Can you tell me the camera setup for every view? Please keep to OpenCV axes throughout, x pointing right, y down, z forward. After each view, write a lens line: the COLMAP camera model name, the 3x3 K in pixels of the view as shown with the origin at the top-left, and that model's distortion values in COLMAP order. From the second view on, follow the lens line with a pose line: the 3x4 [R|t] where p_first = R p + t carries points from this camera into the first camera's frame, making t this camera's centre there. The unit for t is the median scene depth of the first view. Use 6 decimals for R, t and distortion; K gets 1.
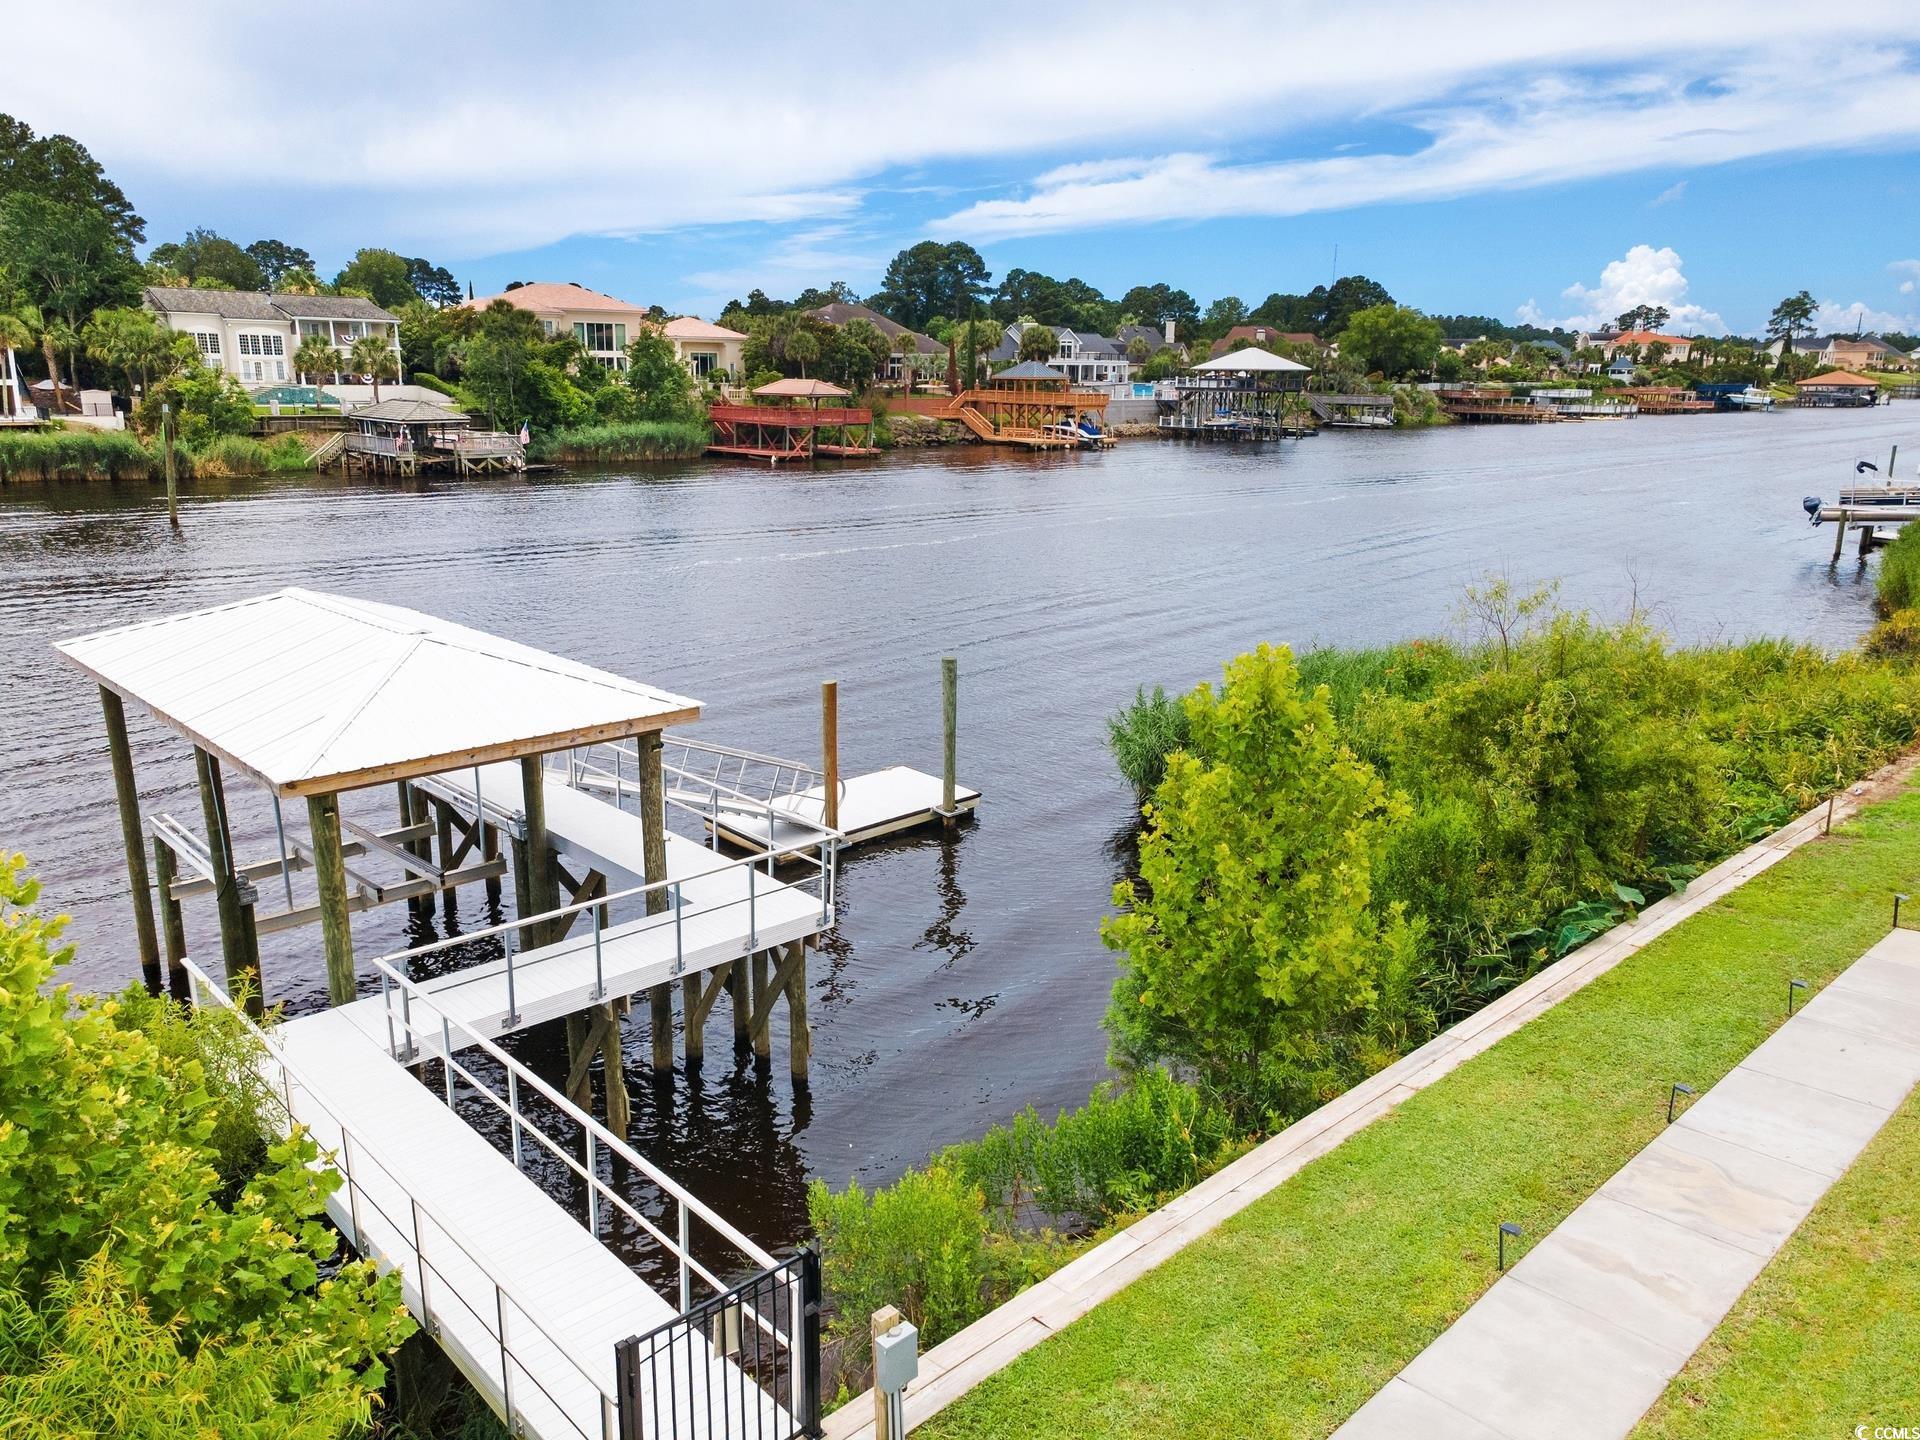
lens RADIAL K [[1371.3, 0, 960.0], [0, 1371.3, 720.0], [0, 0, 1]] dist [0.031531, 0.002510]
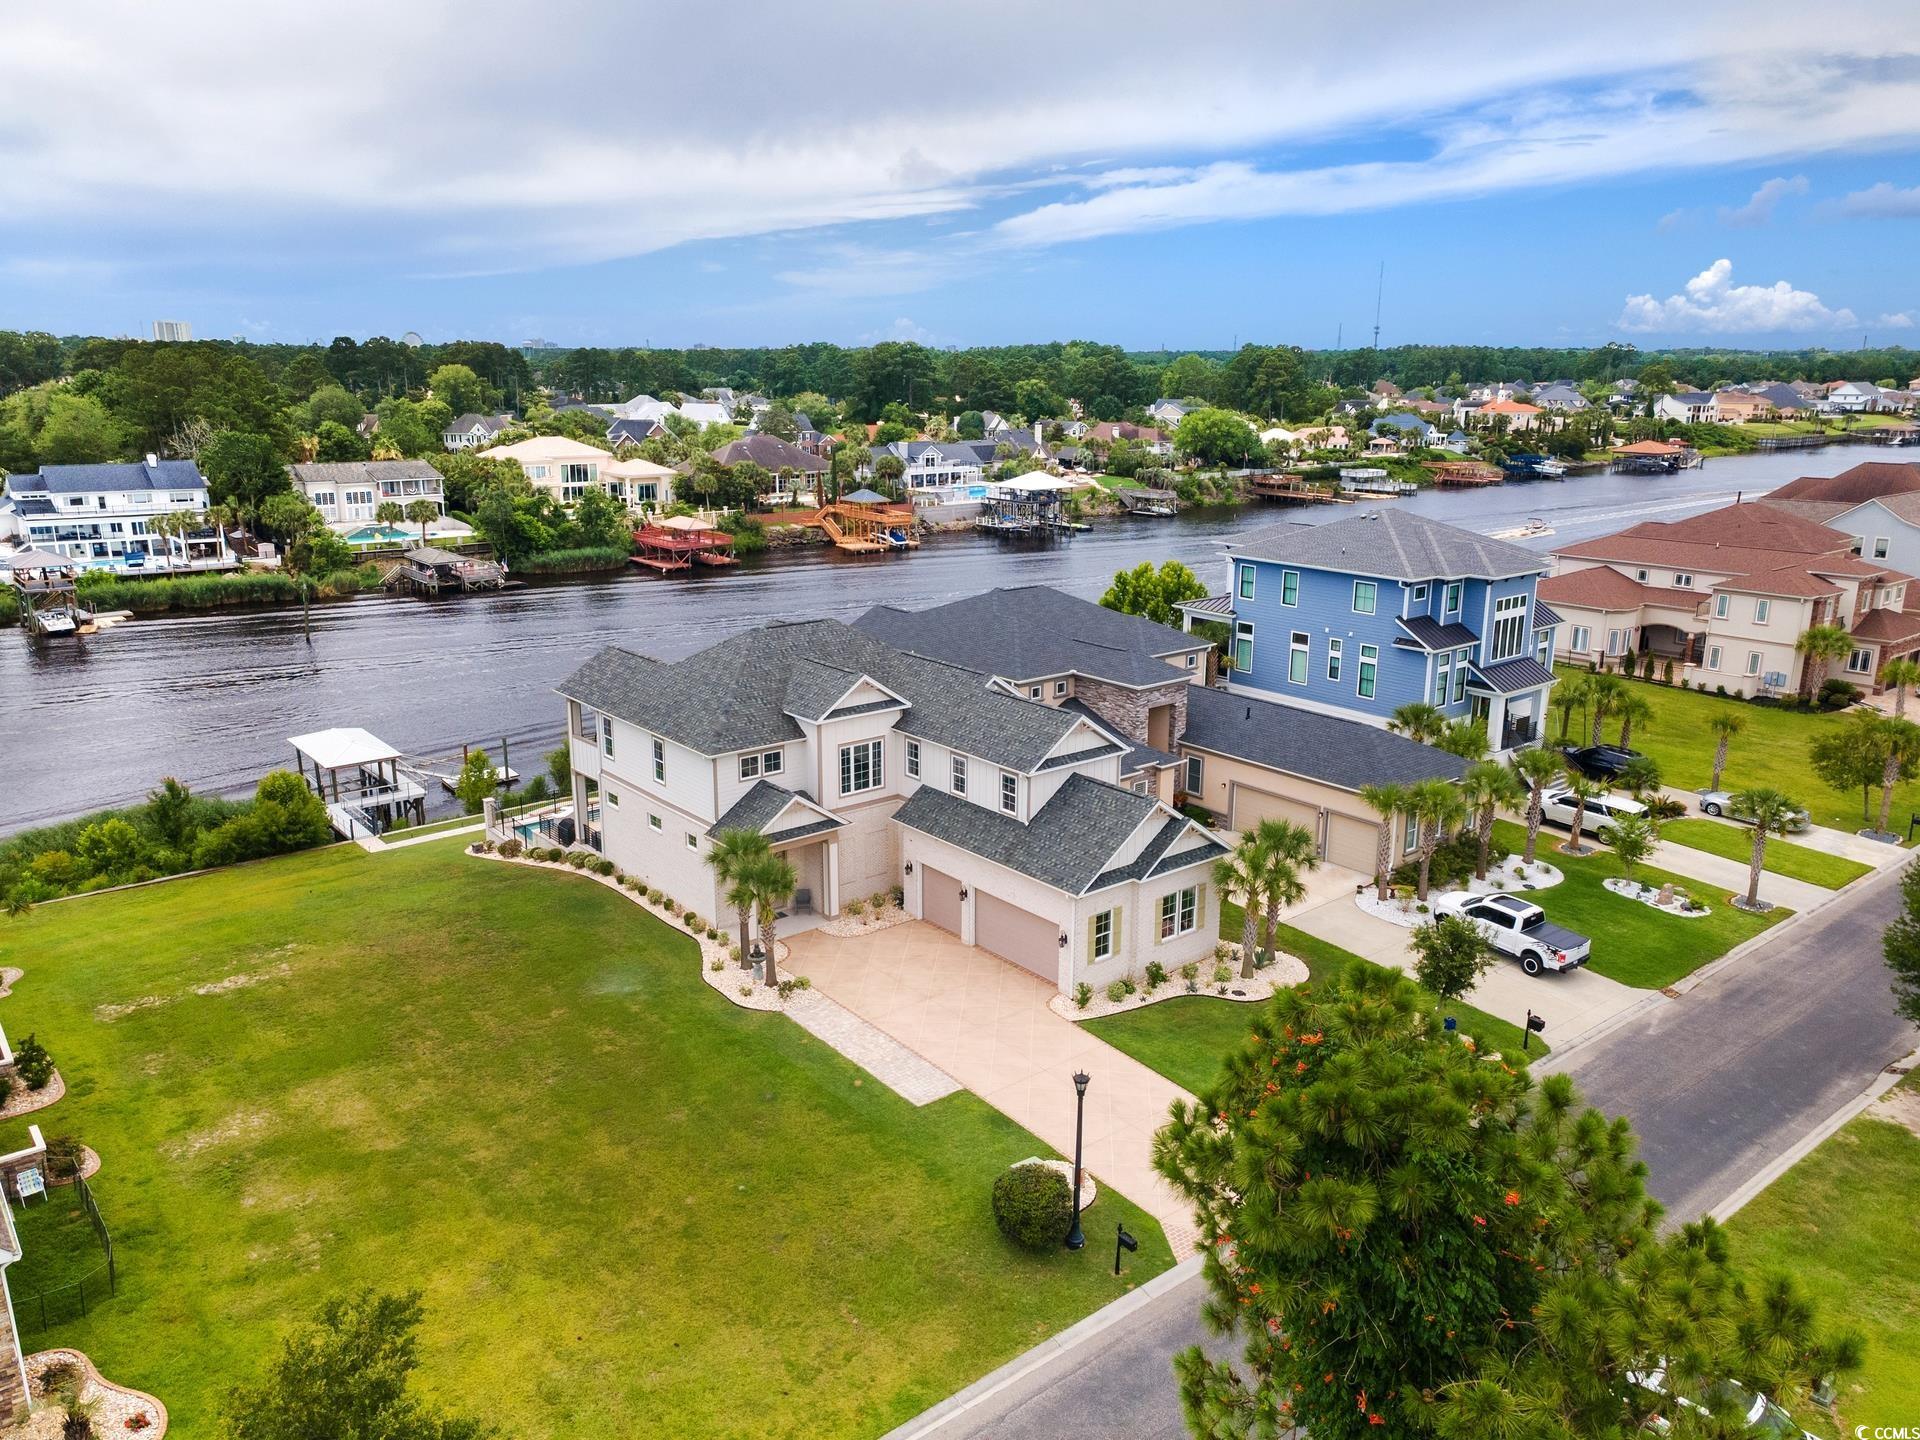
lens RADIAL K [[1391.2, 0, 929.2], [0, 1391.2, 715.7], [0, 0, 1]] dist [0.059068, 0.004589]
pose [[0.995347, 0.013327, -0.095426, 0.321132], [-0.013197, 0.999911, 0.001988, -0.026778], [0.095444, -0.000719, 0.995435, -0.577139]]
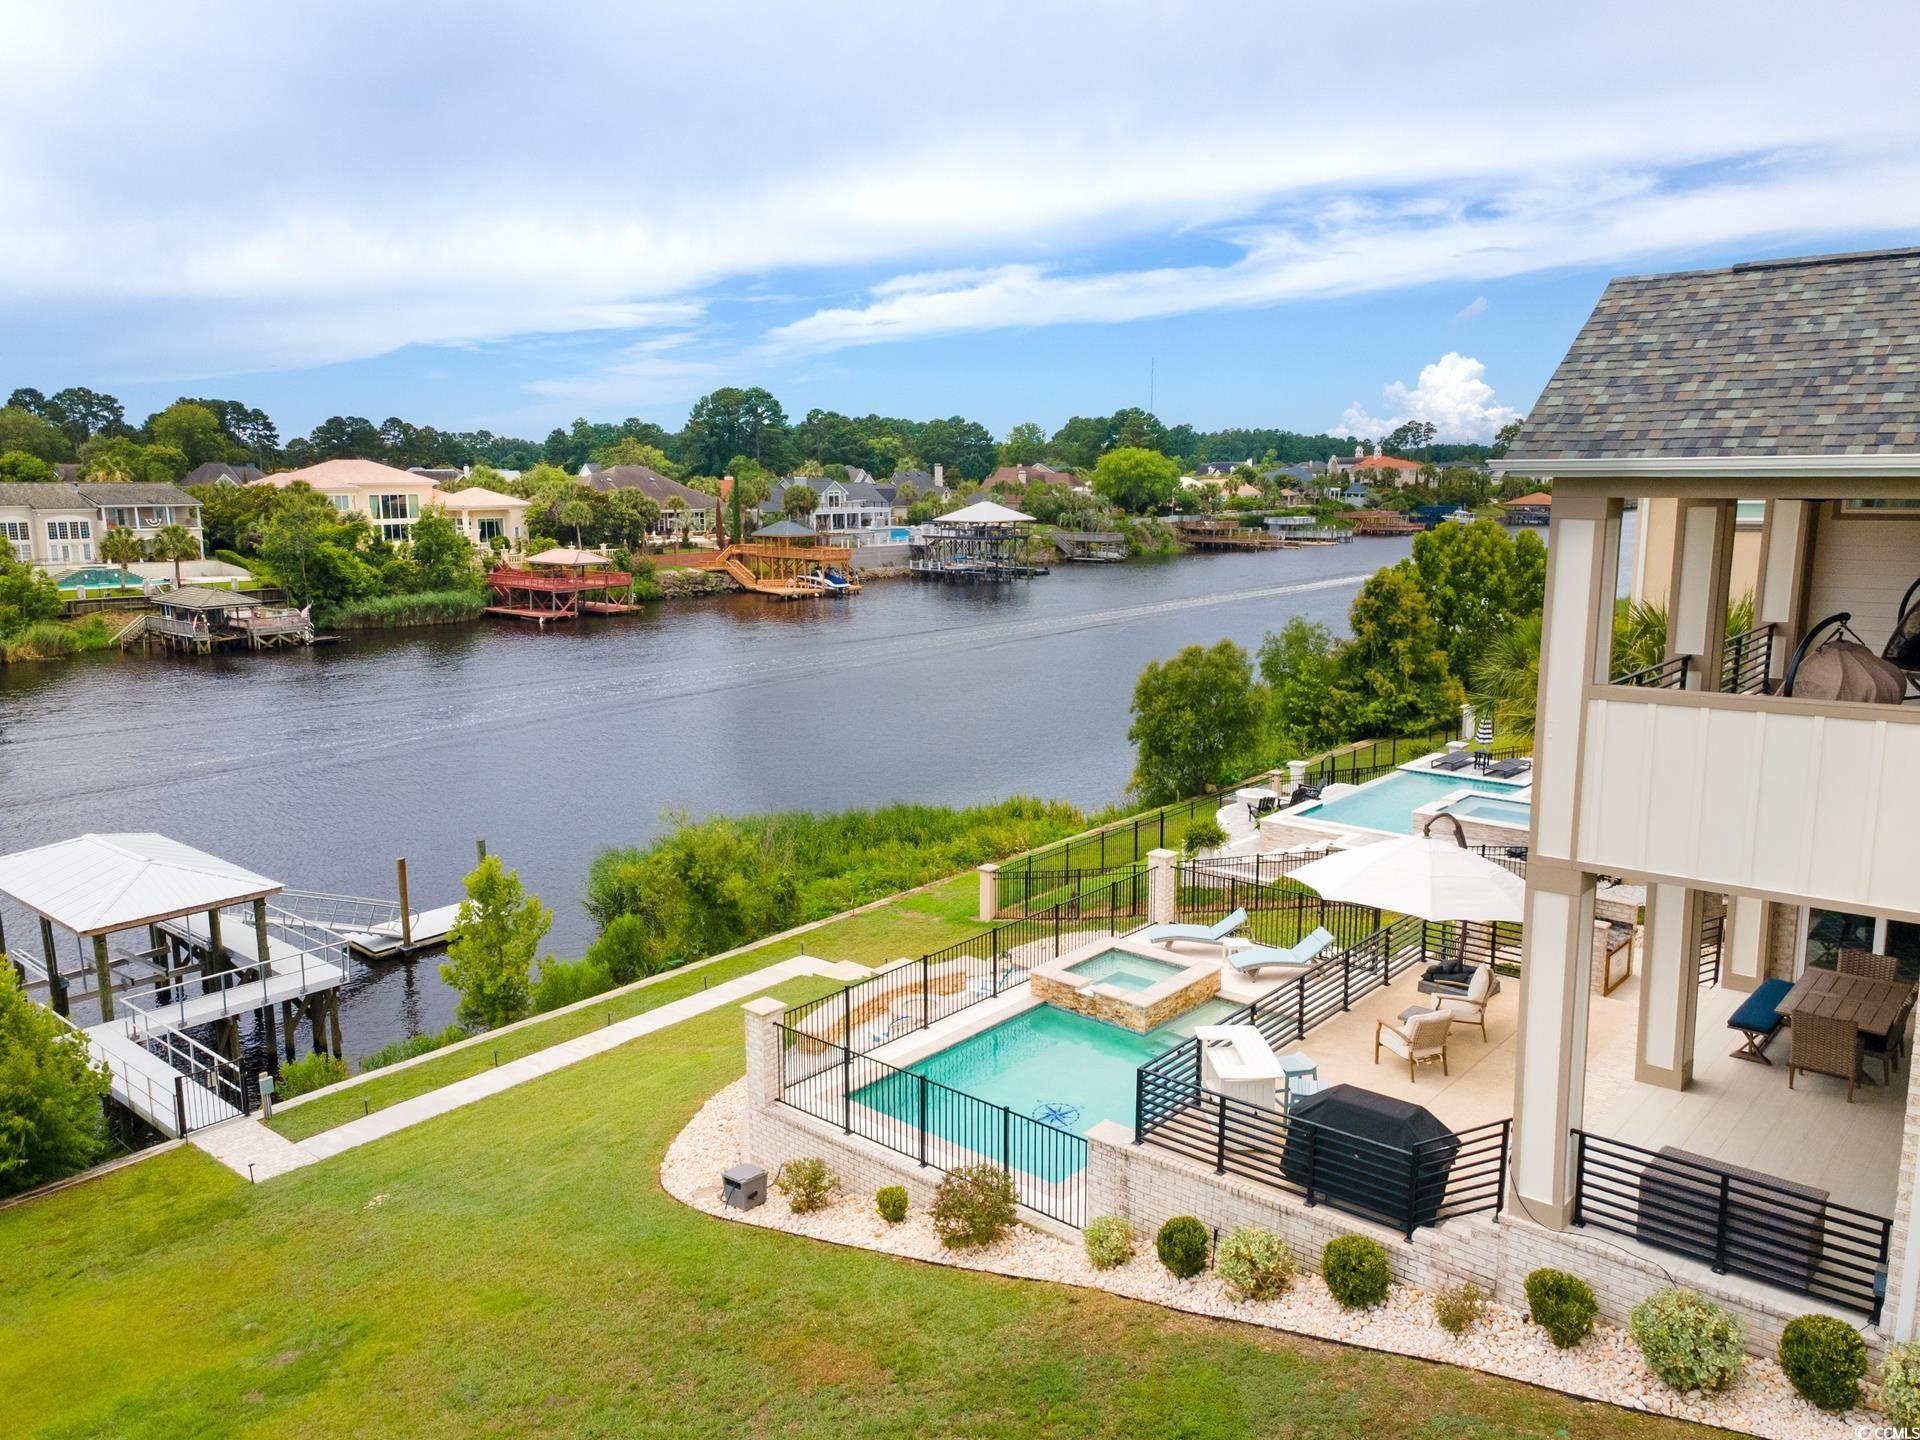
lens RADIAL K [[1391.2, 0, 929.2], [0, 1391.2, 715.7], [0, 0, 1]] dist [0.059068, 0.004589]
pose [[0.996215, -0.033052, 0.080398, 0.088255], [0.039085, 0.996442, -0.074668, -0.009518], [-0.077644, 0.077528, 0.993962, -0.180233]]
